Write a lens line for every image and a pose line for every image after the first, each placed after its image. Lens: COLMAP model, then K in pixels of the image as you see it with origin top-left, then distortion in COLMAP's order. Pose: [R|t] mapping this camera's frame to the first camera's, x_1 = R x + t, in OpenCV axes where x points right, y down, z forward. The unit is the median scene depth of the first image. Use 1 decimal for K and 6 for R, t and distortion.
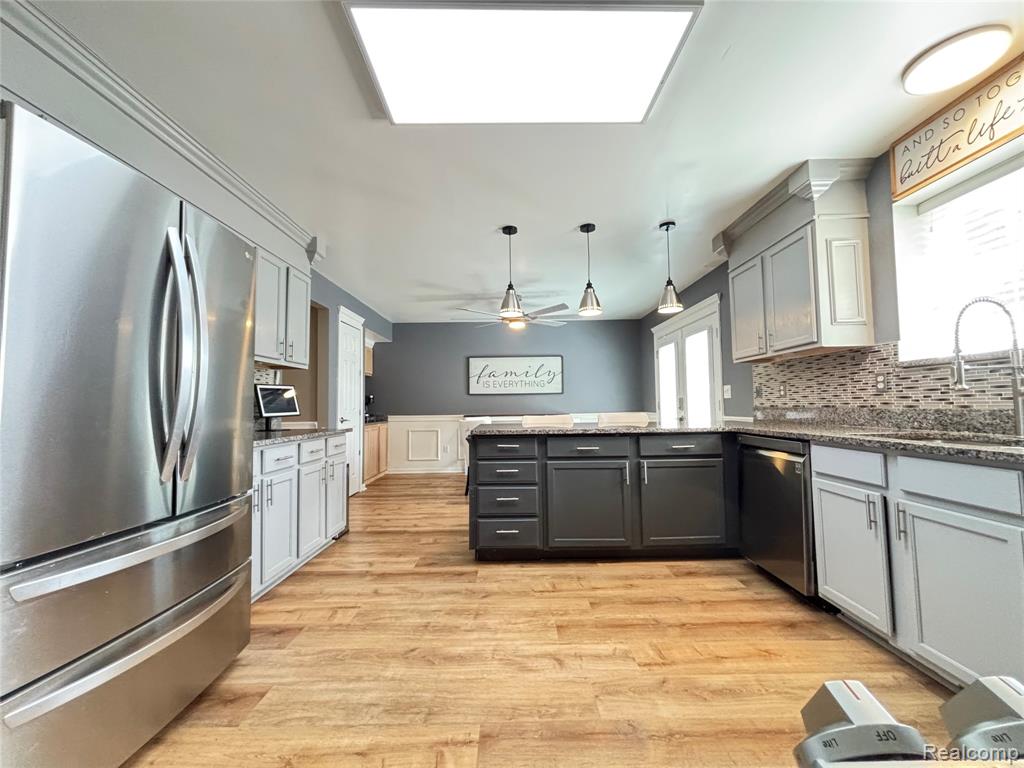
lens RADIAL K [[418.3, 0, 512.0], [0, 418.3, 384.0], [0, 0, 1]] dist [-0.001169, -0.000335]
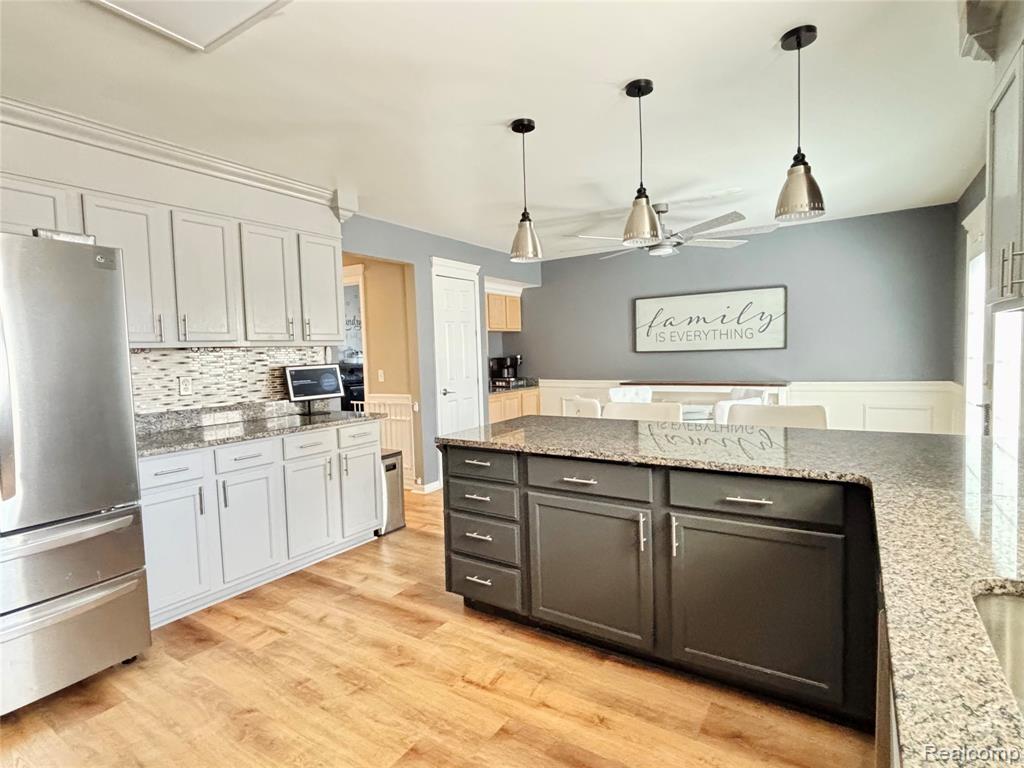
lens RADIAL K [[527.9, 0, 512.0], [0, 527.9, 384.0], [0, 0, 1]] dist [0.001855, 0.001457]
pose [[0.834294, 0.023535, -0.550817, 0.518891], [0.047465, 0.992313, 0.114291, -0.080246], [0.549272, -0.121497, 0.826764, 0.320732]]
